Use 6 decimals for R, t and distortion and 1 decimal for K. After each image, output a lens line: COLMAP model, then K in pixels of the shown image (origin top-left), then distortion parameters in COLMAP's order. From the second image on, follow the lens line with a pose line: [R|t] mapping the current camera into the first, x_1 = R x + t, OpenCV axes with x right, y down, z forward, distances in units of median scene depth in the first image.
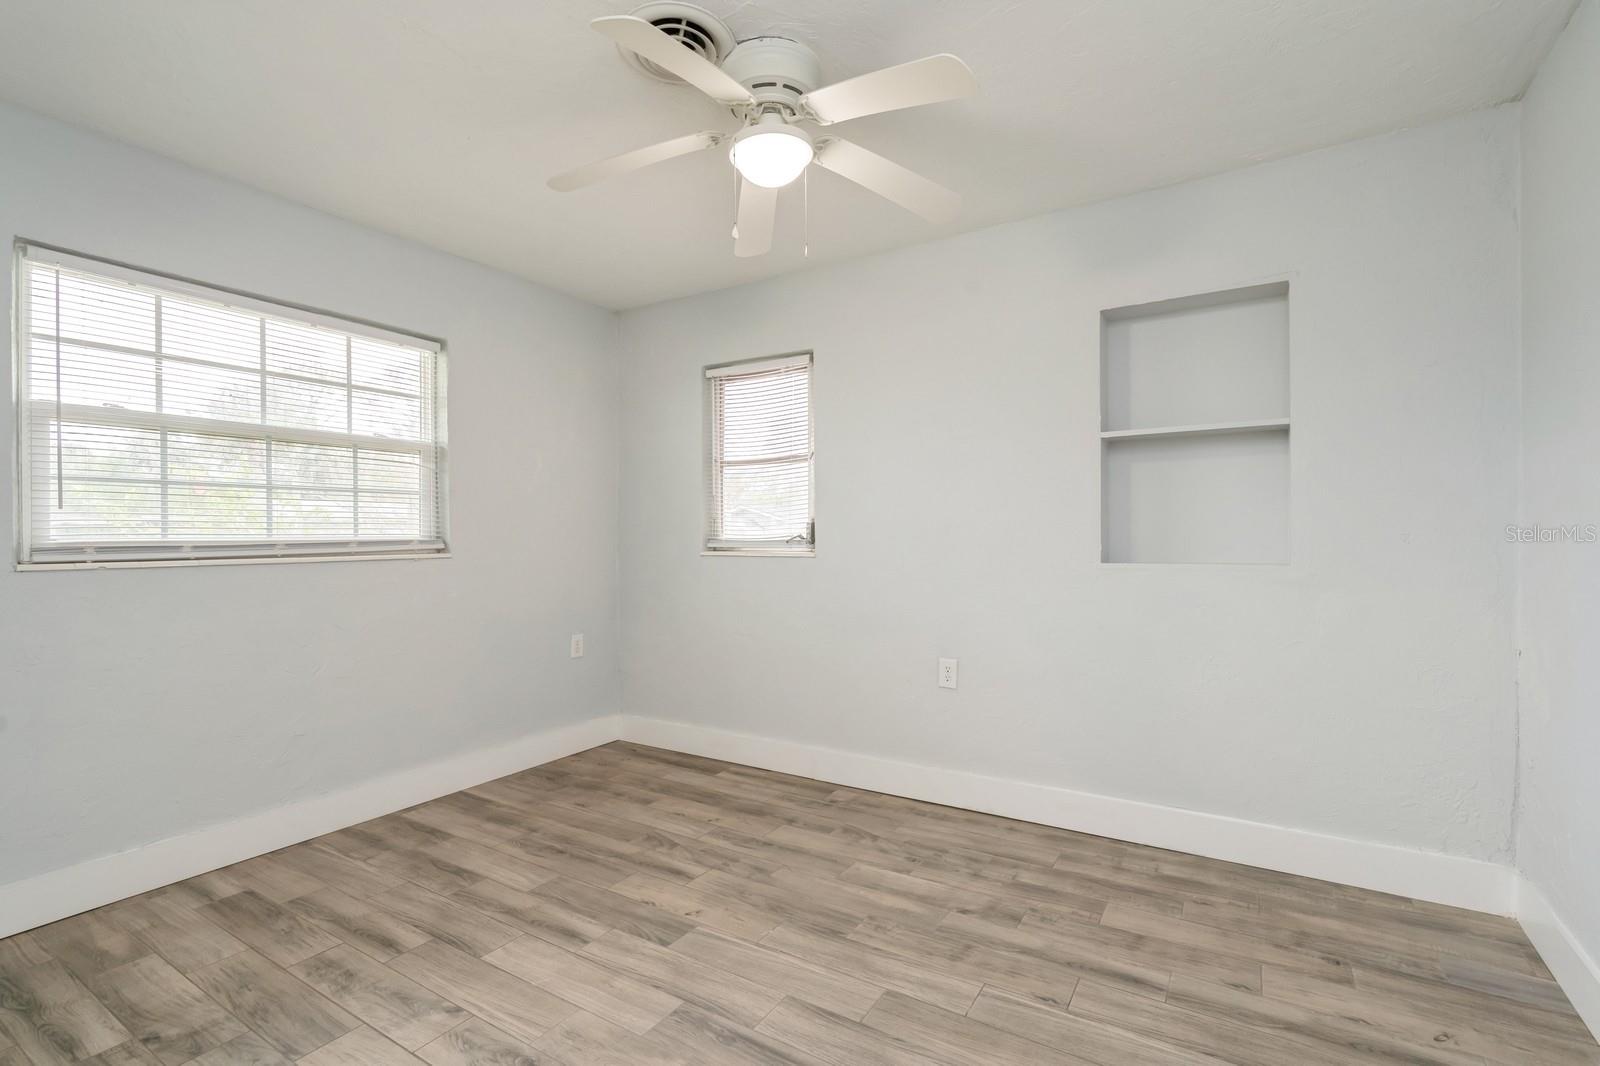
lens RADIAL K [[724.6, 0, 774.7], [0, 724.6, 541.7], [0, 0, 1]] dist [-0.004532, 0.001570]
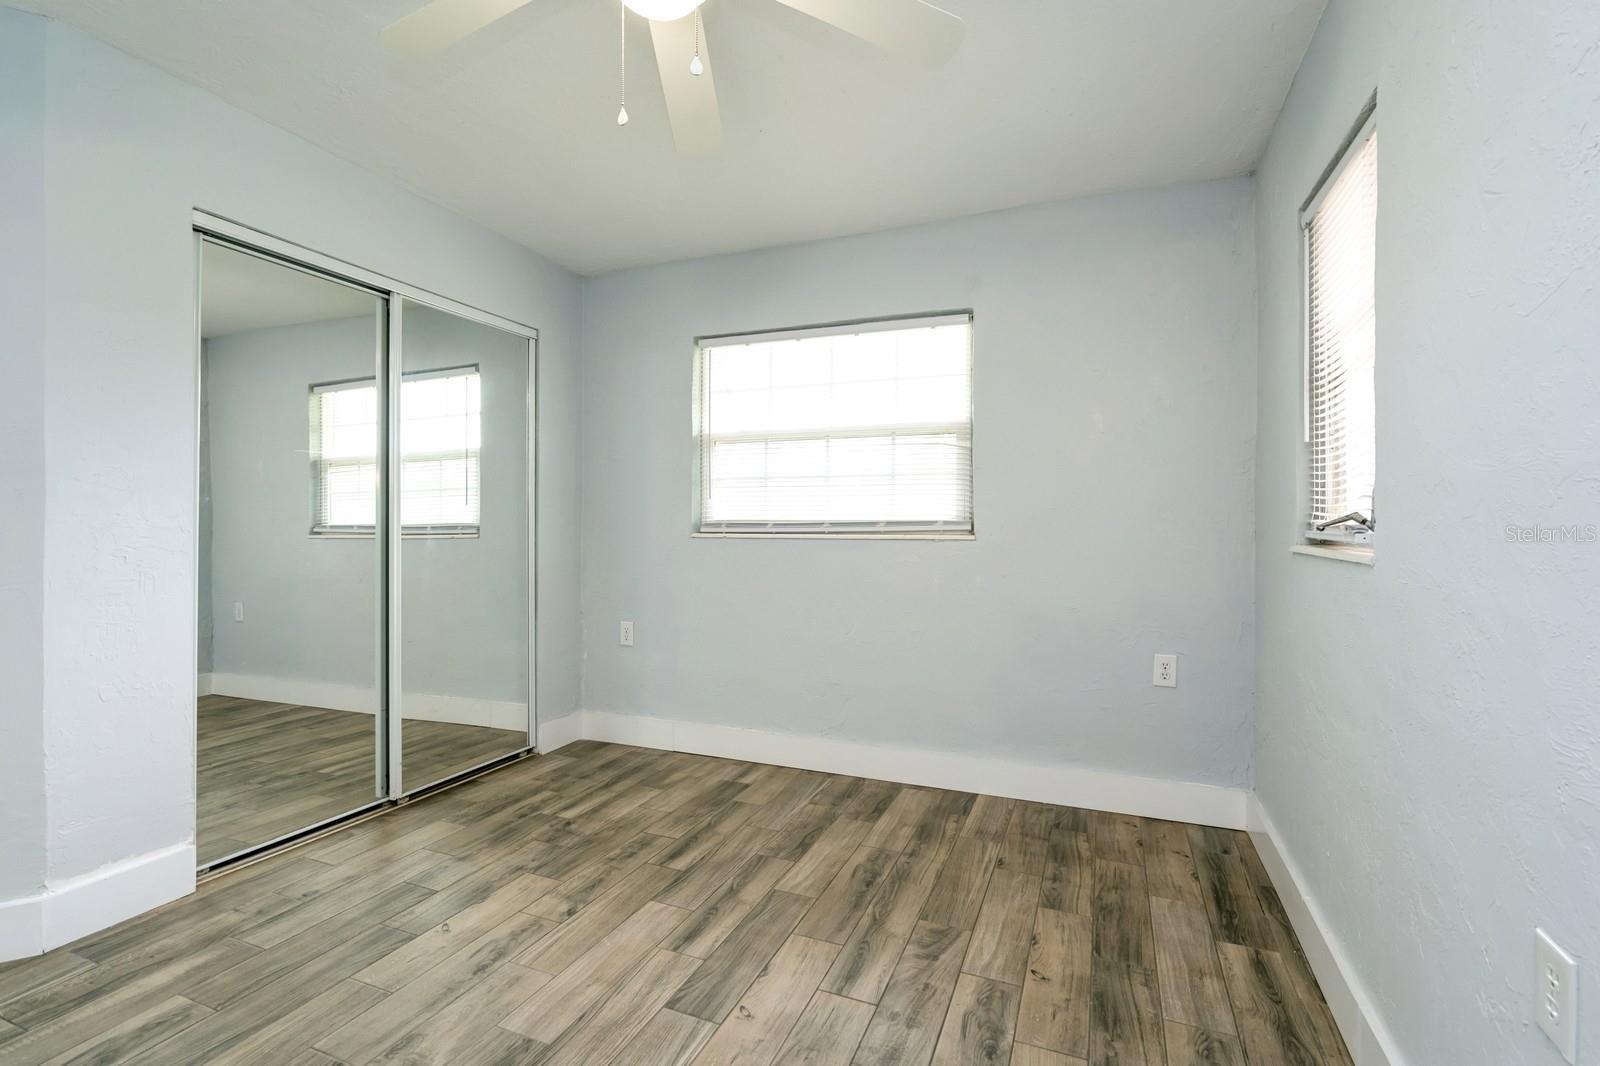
lens RADIAL K [[724.6, 0, 802.8], [0, 724.6, 519.5], [0, 0, 1]] dist [-0.004532, 0.001570]
pose [[0.199968, 0.003194, -0.979797, 0.613903], [-0.010699, 0.999942, 0.001076, -0.004180], [0.979744, 0.010268, 0.199991, 0.865443]]
